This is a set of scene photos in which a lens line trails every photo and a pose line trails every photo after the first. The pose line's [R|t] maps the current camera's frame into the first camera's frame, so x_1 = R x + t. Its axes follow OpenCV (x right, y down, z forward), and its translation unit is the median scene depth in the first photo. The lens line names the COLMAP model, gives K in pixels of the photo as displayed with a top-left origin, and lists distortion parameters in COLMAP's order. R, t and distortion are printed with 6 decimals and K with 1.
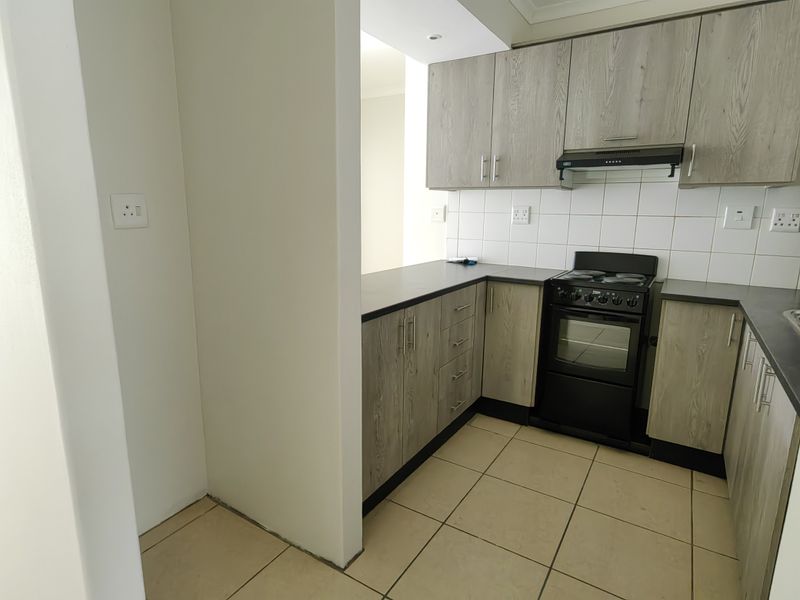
lens RADIAL K [[459.8, 0, 400.0], [0, 459.8, 300.0], [0, 0, 1]] dist [-0.005549, 0.019325]
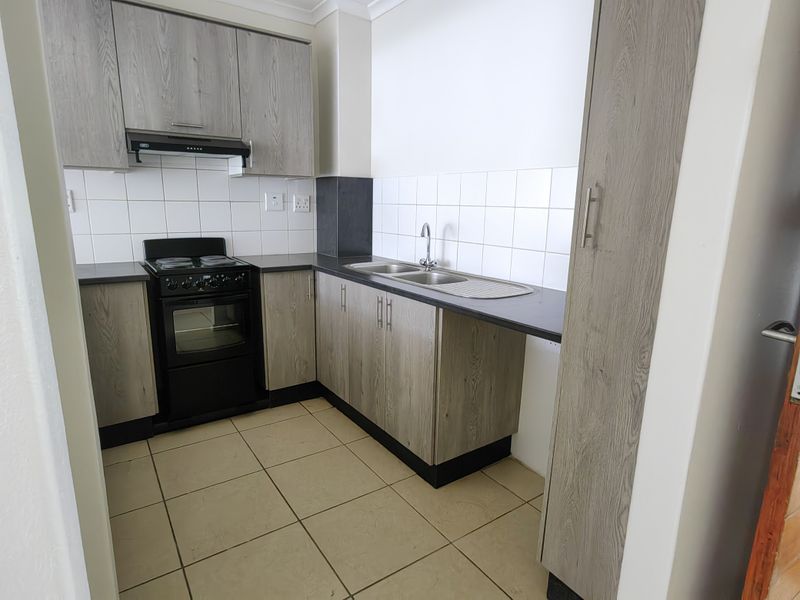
lens RADIAL K [[459.8, 0, 400.0], [0, 459.8, 300.0], [0, 0, 1]] dist [-0.005549, 0.019325]
pose [[0.397901, -0.202321, 0.894841, -0.318063], [0.170492, 0.974697, 0.144565, -0.039798], [-0.901447, 0.095041, 0.422327, 0.177104]]
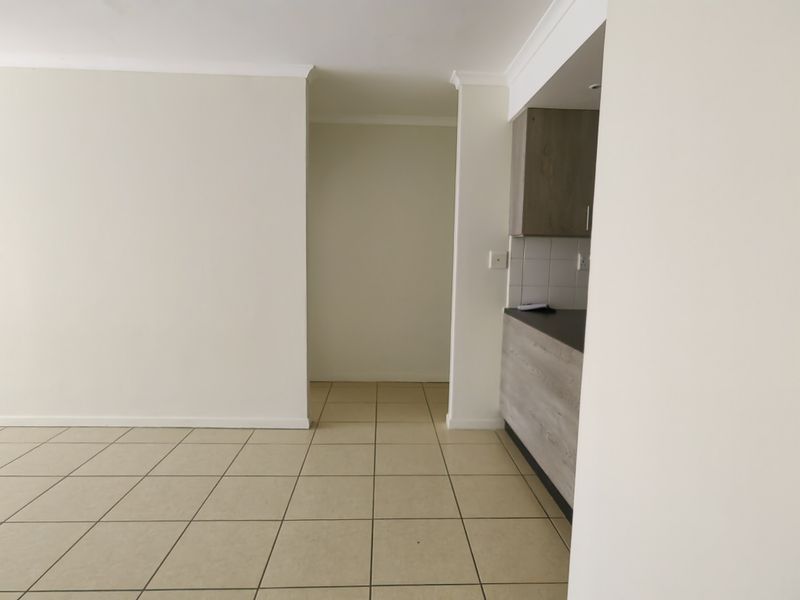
lens RADIAL K [[459.8, 0, 400.0], [0, 459.8, 300.0], [0, 0, 1]] dist [-0.005549, 0.019325]
pose [[0.806225, -0.048142, 0.589647, -0.888228], [0.093432, 0.994537, -0.046550, -0.109553], [-0.584184, 0.092622, 0.806319, 0.495904]]
